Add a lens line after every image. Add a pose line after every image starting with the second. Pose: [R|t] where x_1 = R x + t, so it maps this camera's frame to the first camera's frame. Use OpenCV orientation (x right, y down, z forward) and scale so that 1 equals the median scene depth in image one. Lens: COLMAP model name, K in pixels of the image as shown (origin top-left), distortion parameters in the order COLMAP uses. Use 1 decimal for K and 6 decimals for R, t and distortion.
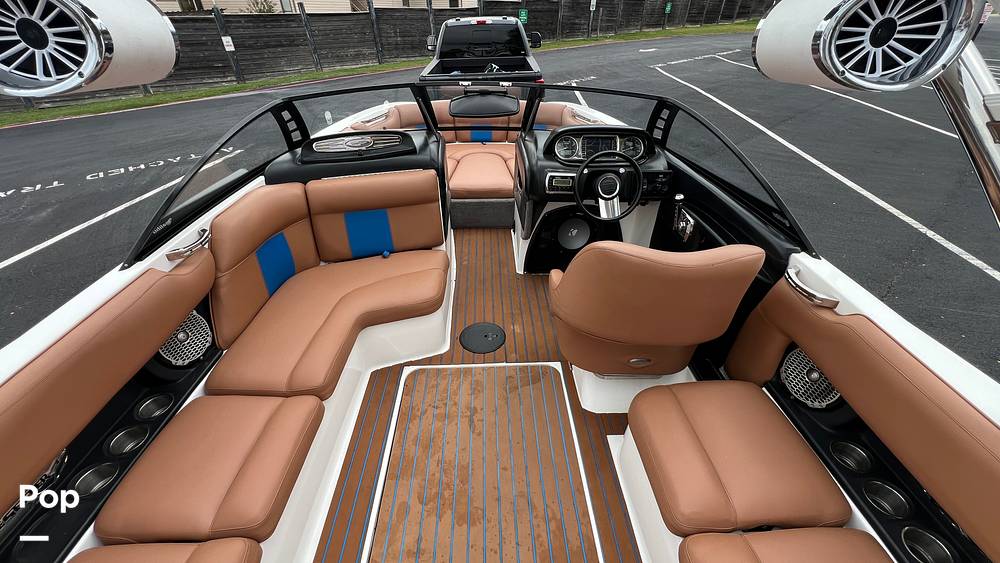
lens RADIAL K [[389.5, 0, 448.8], [0, 389.5, 280.0], [0, 0, 1]] dist [0.000326, -0.000031]
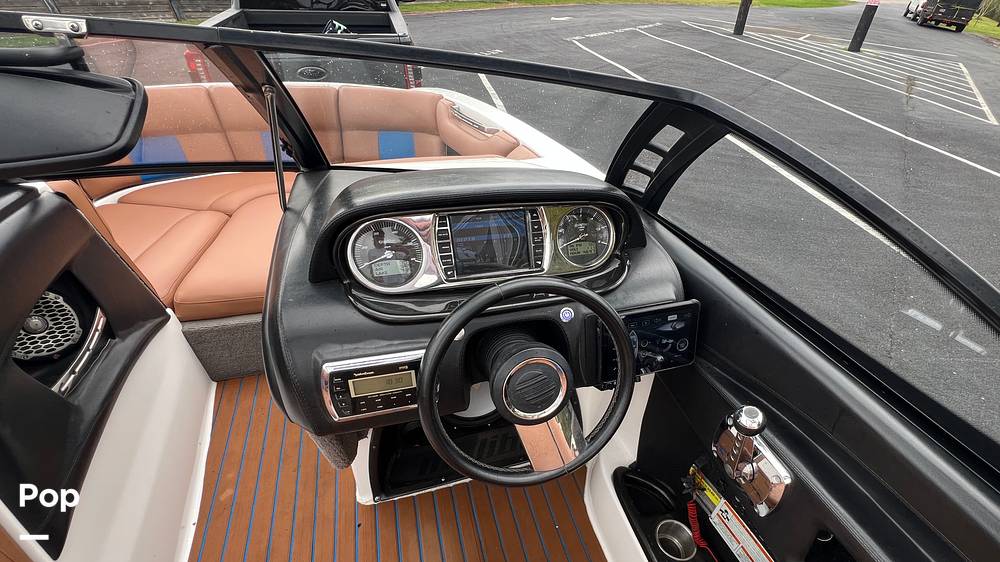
lens RADIAL K [[401.2, 0, 500.0], [0, 401.2, 281.0], [0, 0, 1]] dist [-0.001555, 0.000119]
pose [[0.954939, -0.125012, 0.269190, 0.295972], [0.115832, 0.992020, 0.049785, -0.322396], [-0.273266, -0.016361, 0.961799, 0.673005]]
